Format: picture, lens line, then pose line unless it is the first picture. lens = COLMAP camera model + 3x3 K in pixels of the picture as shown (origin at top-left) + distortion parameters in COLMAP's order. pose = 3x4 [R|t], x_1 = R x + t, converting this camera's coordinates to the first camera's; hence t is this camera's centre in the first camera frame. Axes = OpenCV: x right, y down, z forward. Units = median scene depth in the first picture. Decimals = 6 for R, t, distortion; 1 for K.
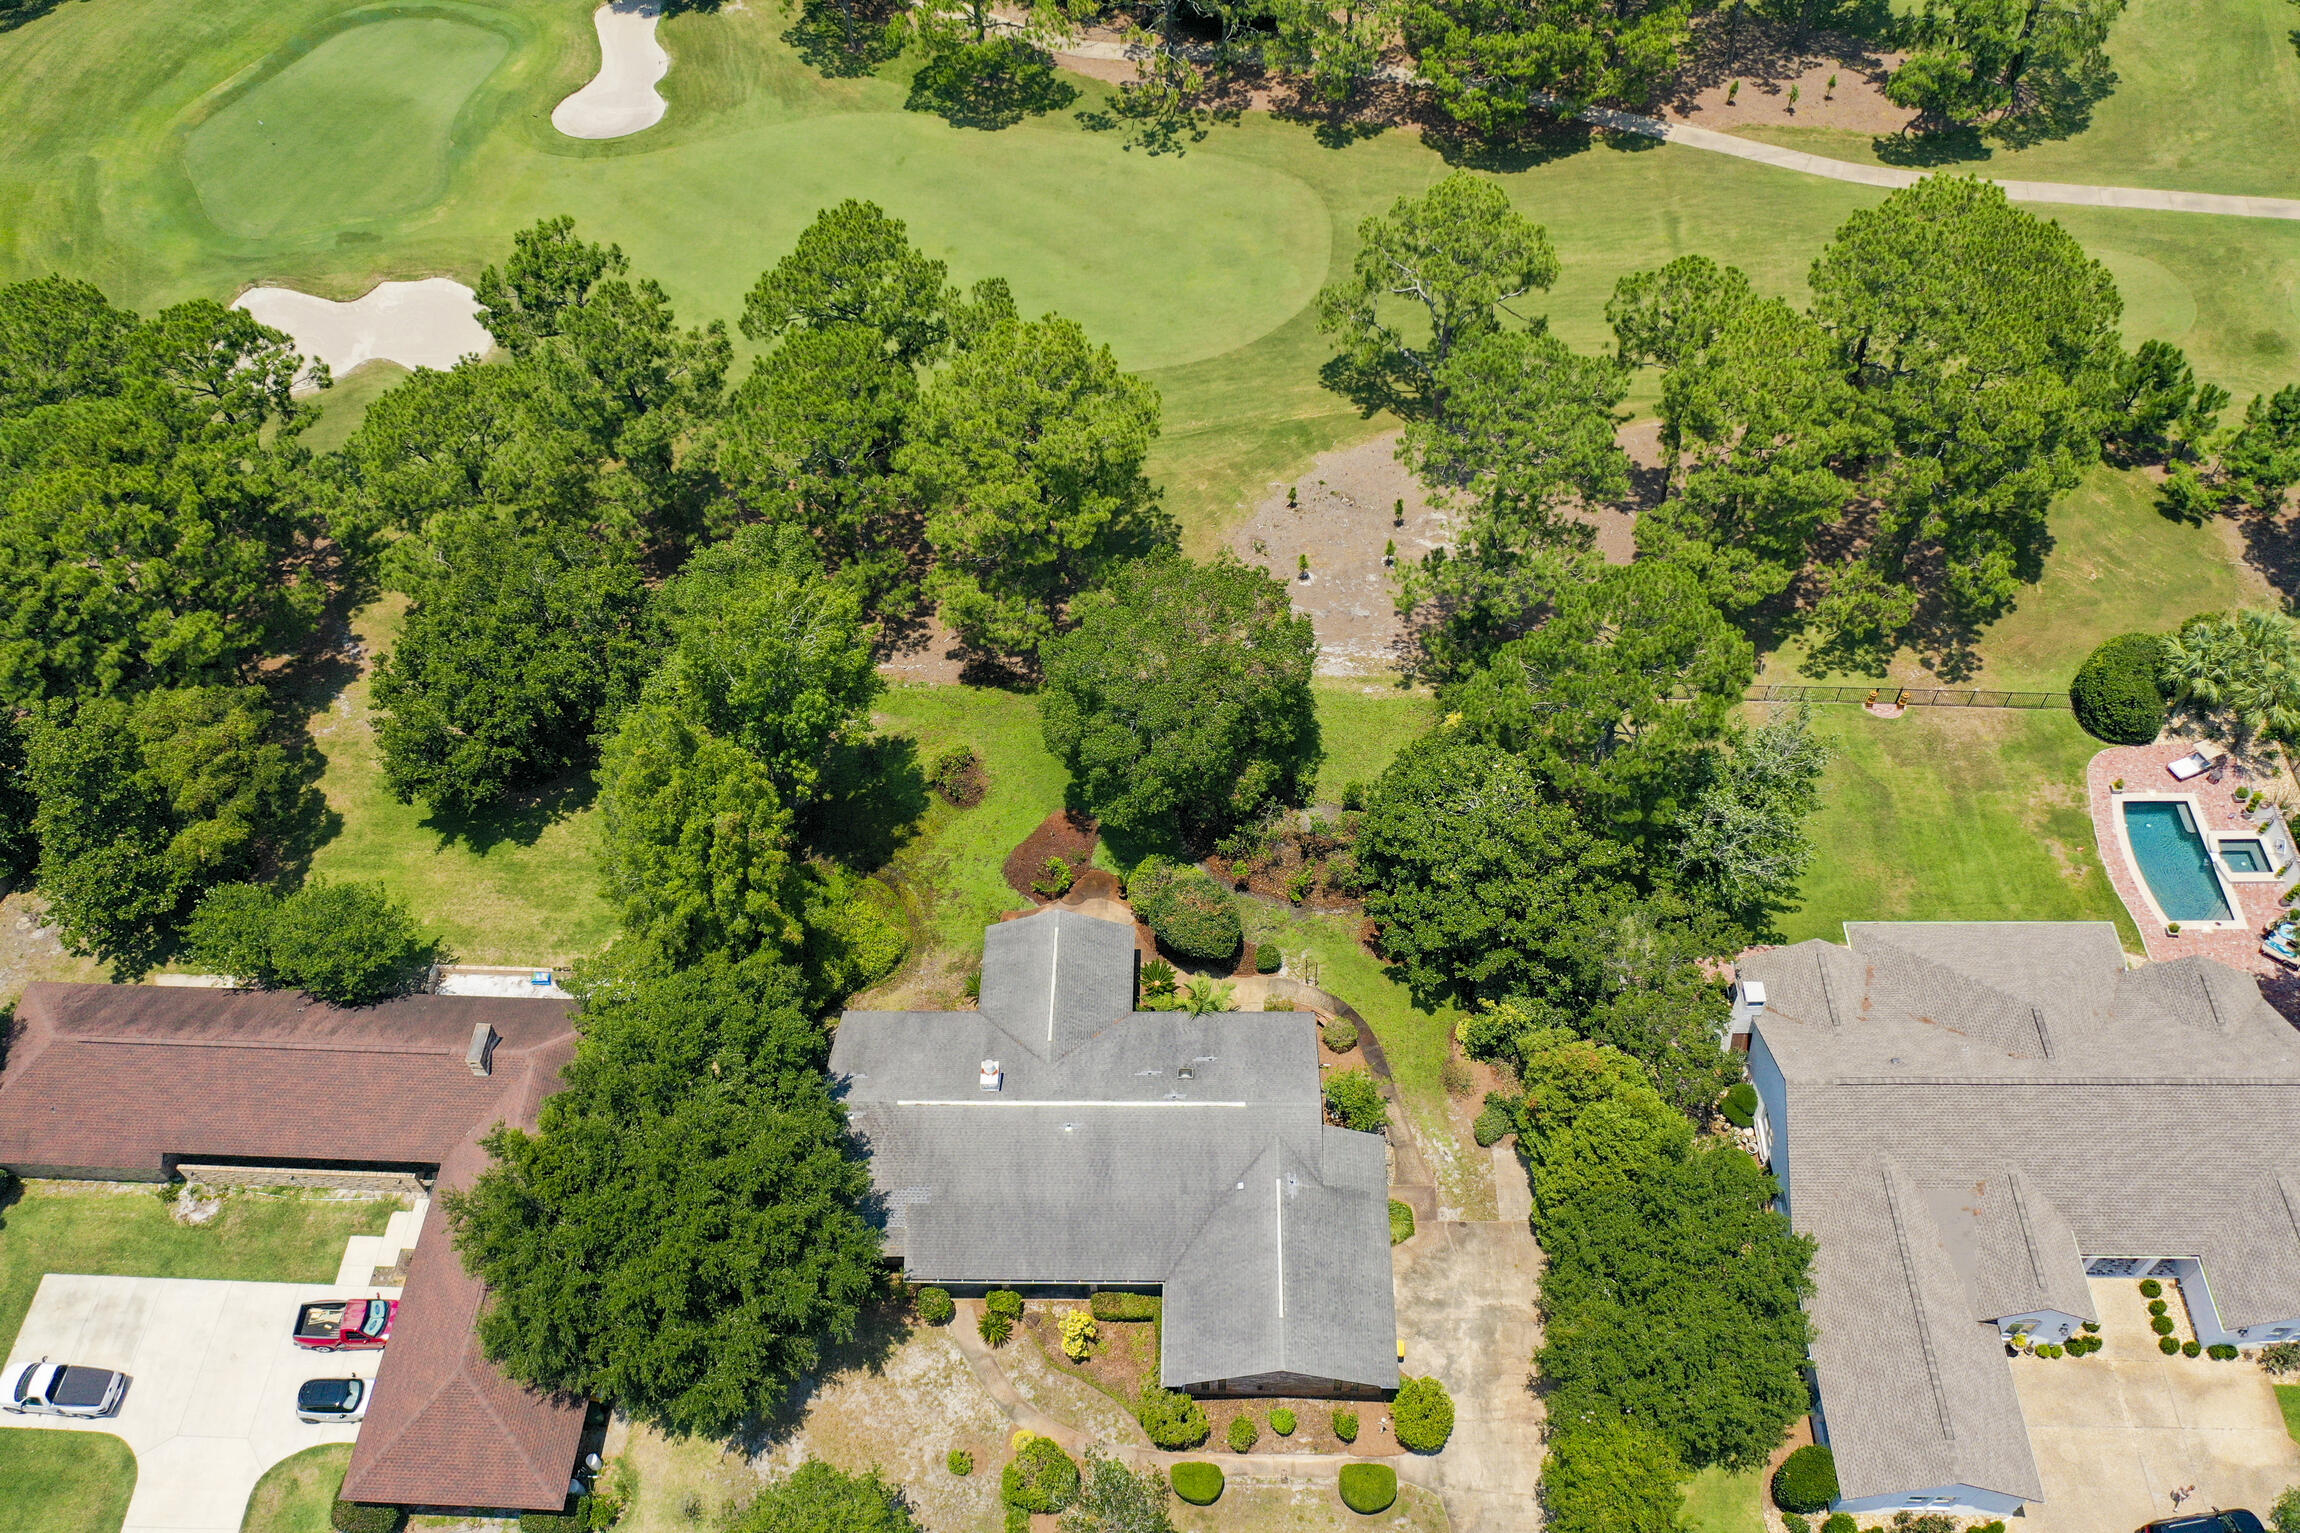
lens RADIAL K [[1879.8, 0, 1150.0], [0, 1879.8, 766.5], [0, 0, 1]] dist [0.006325, 0.000836]
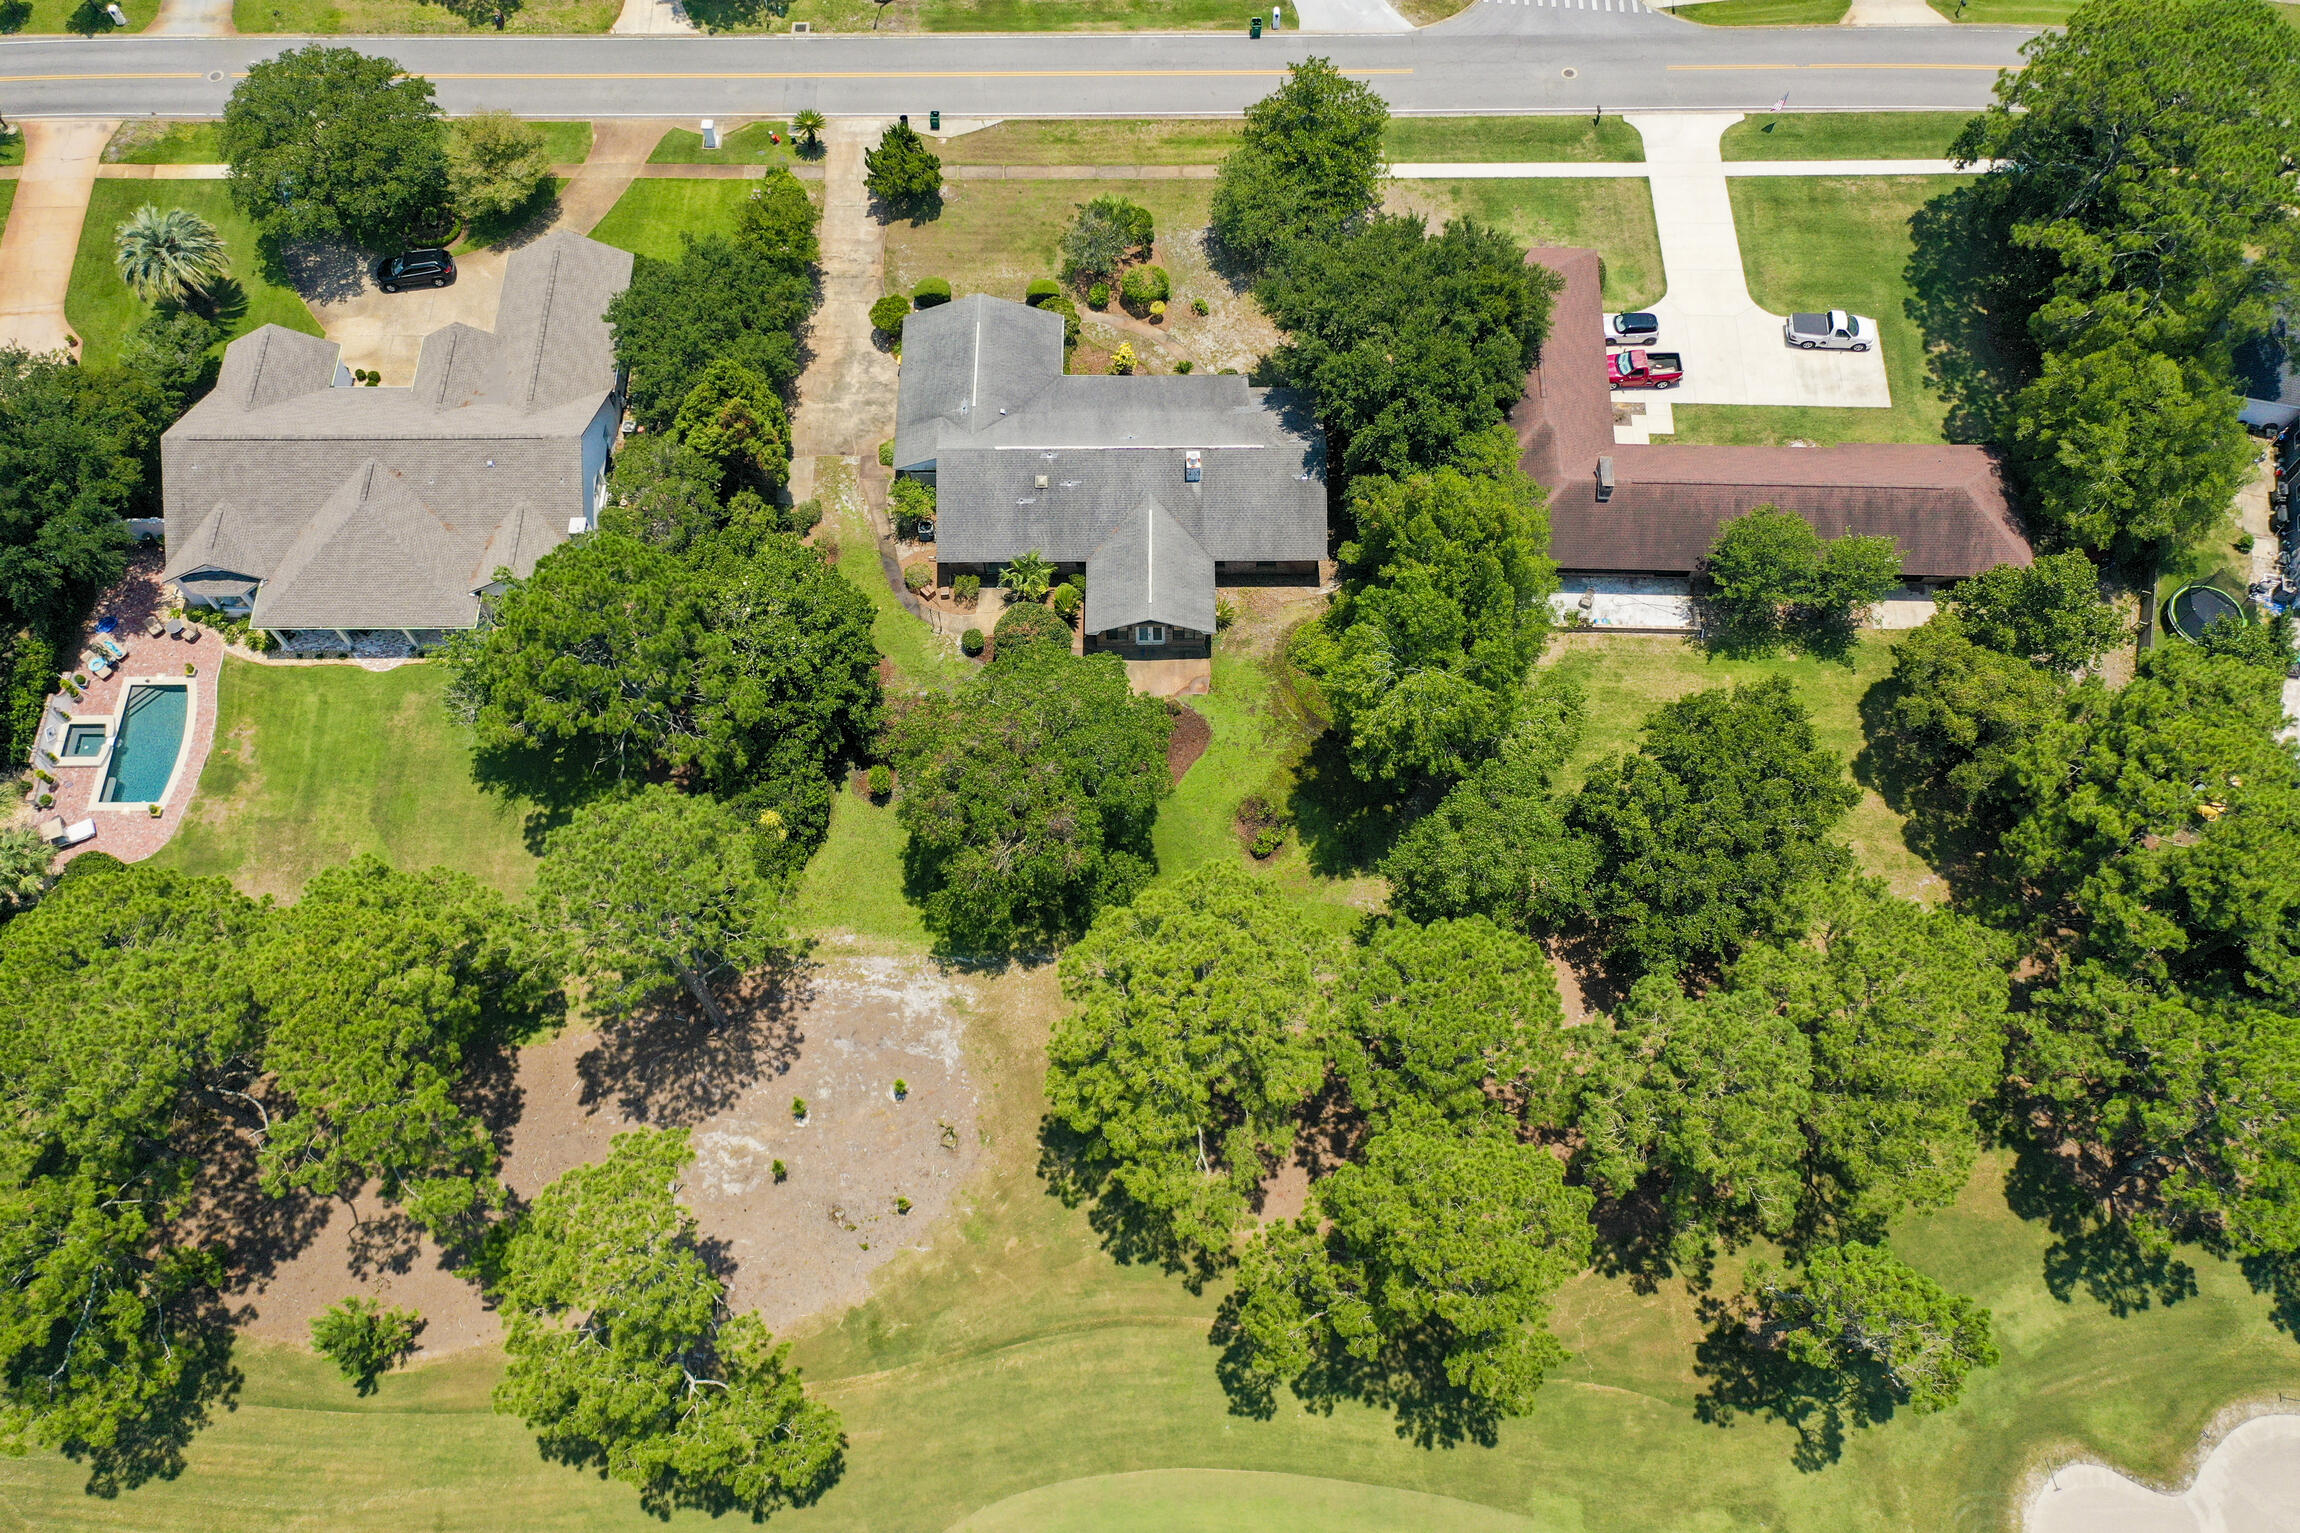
lens RADIAL K [[1879.8, 0, 1150.0], [0, 1879.8, 766.5], [0, 0, 1]] dist [0.006325, 0.000836]
pose [[-0.999084, 0.034008, 0.025981, -0.074496], [0.008562, -0.435971, 0.899920, -0.969070], [0.041931, 0.899318, 0.435280, 0.568887]]
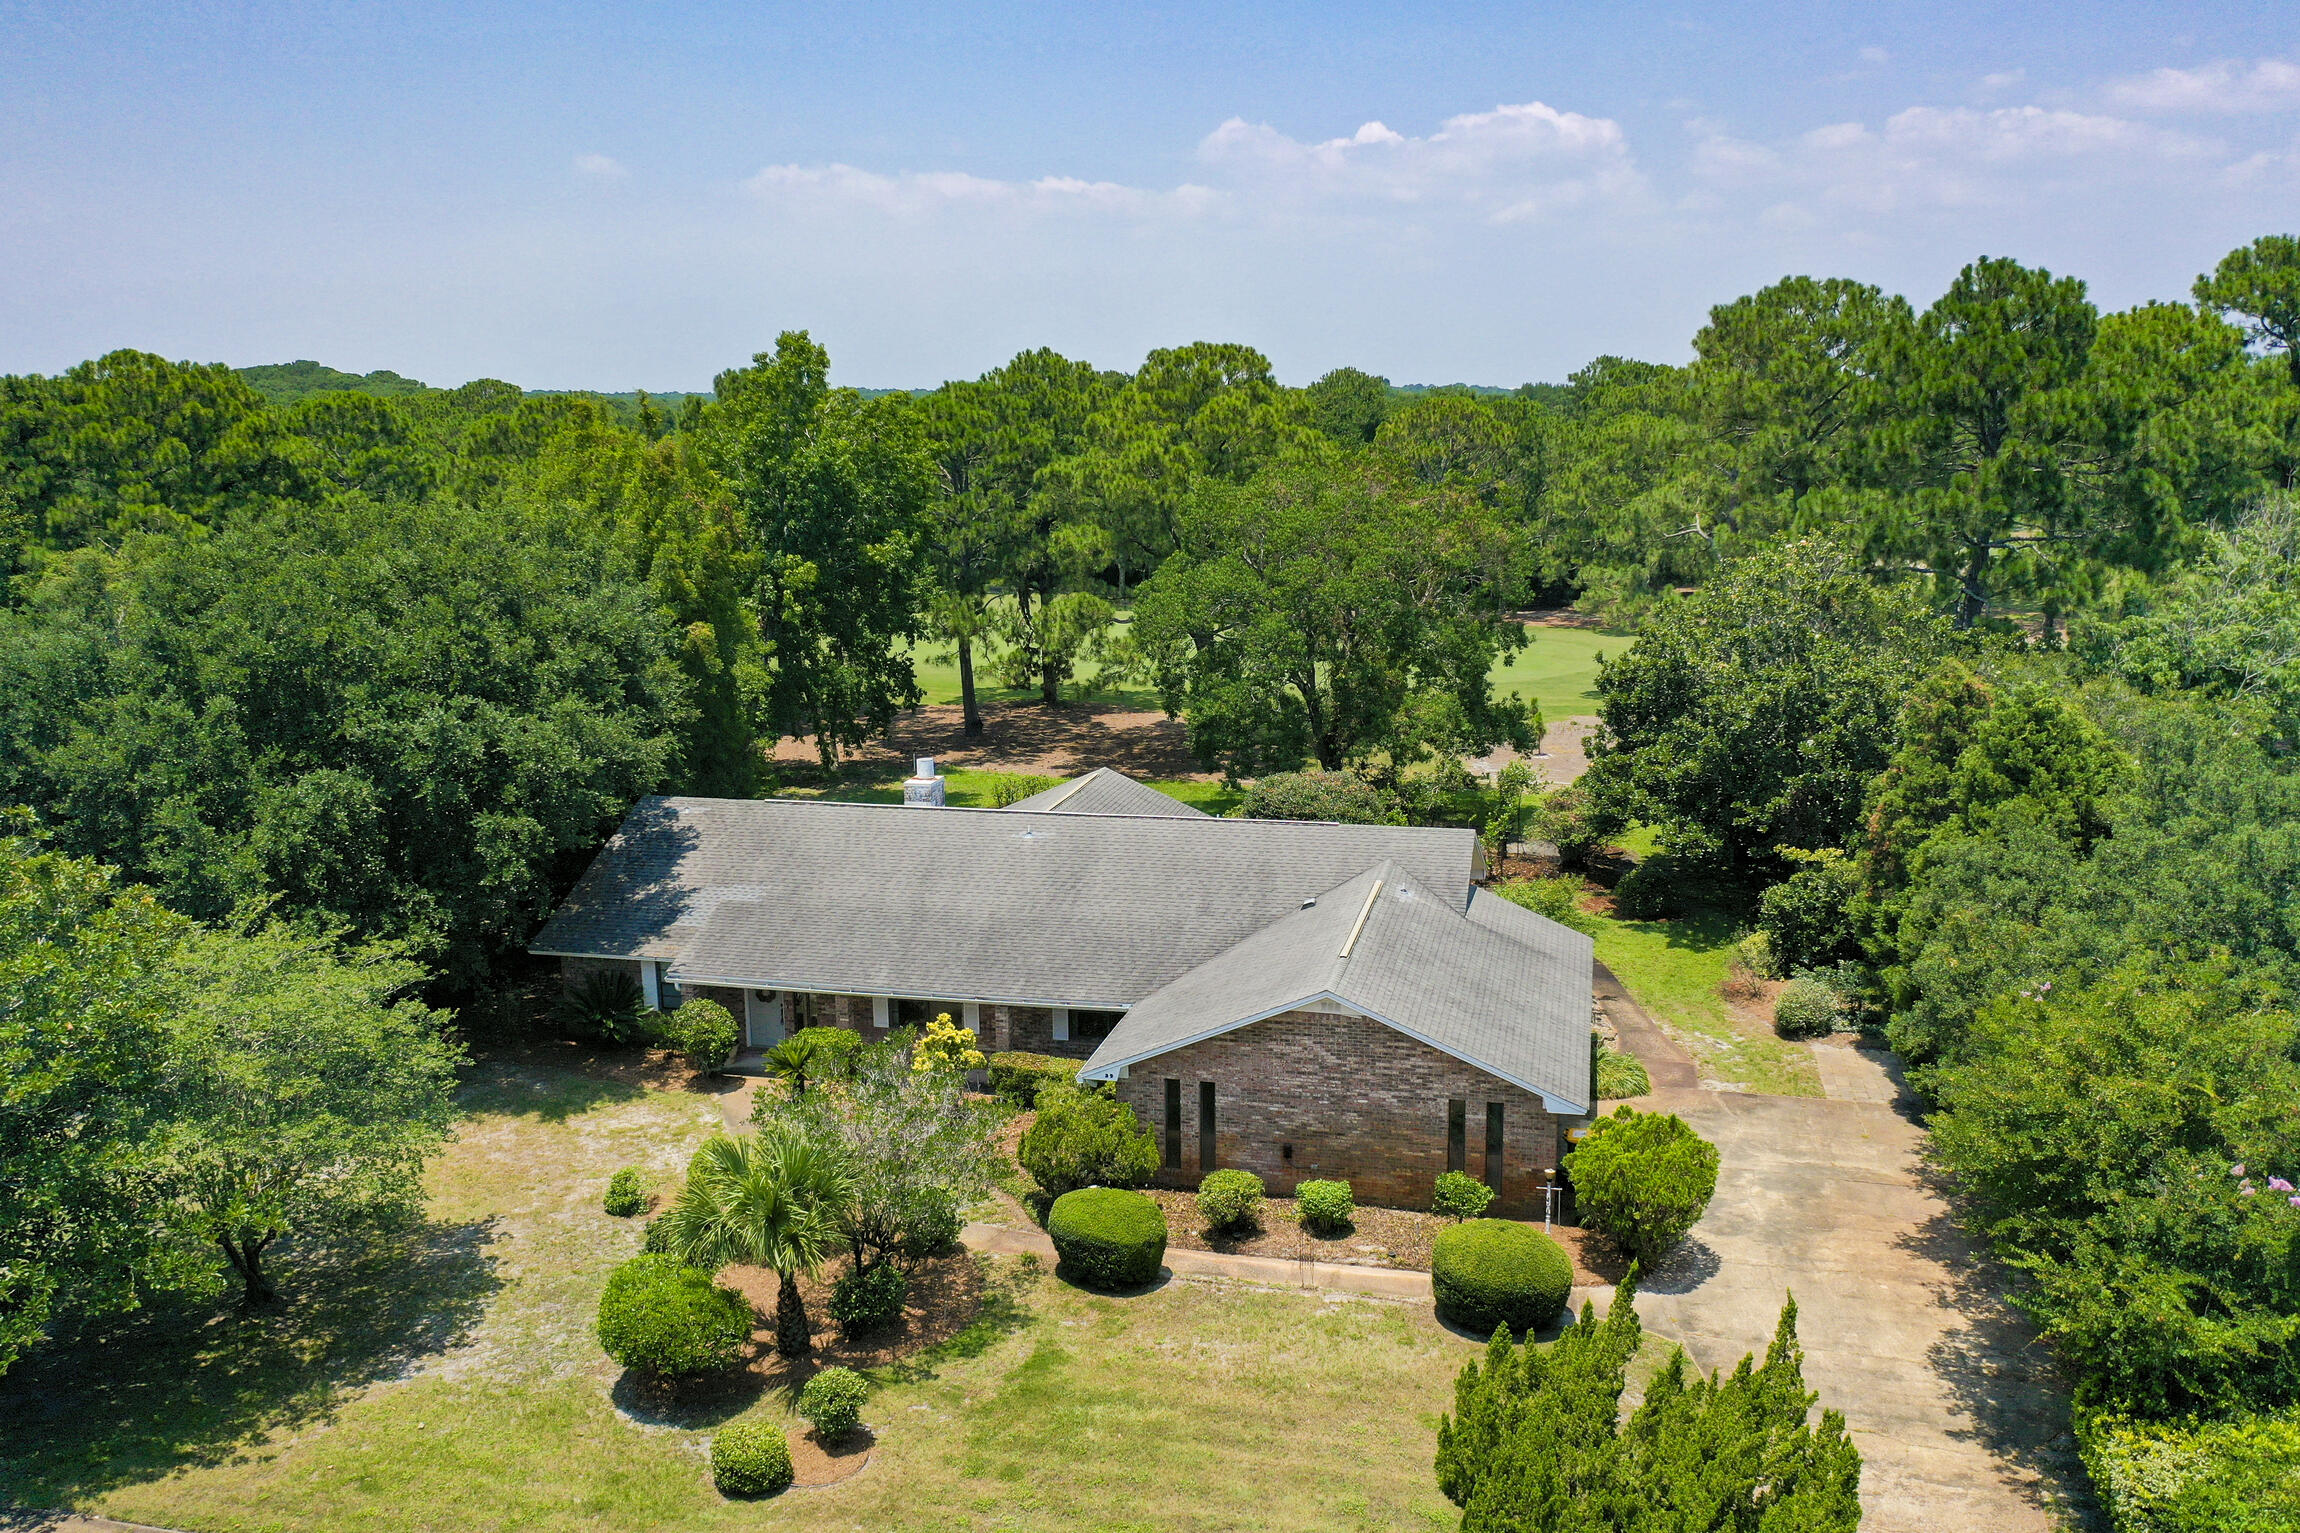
lens RADIAL K [[1879.8, 0, 1150.0], [0, 1879.8, 766.5], [0, 0, 1]] dist [0.006325, 0.000836]
pose [[0.977037, 0.058512, -0.204876, 0.097900], [-0.178395, 0.750417, -0.636435, 0.477127], [0.116503, 0.658370, 0.743624, 0.503137]]
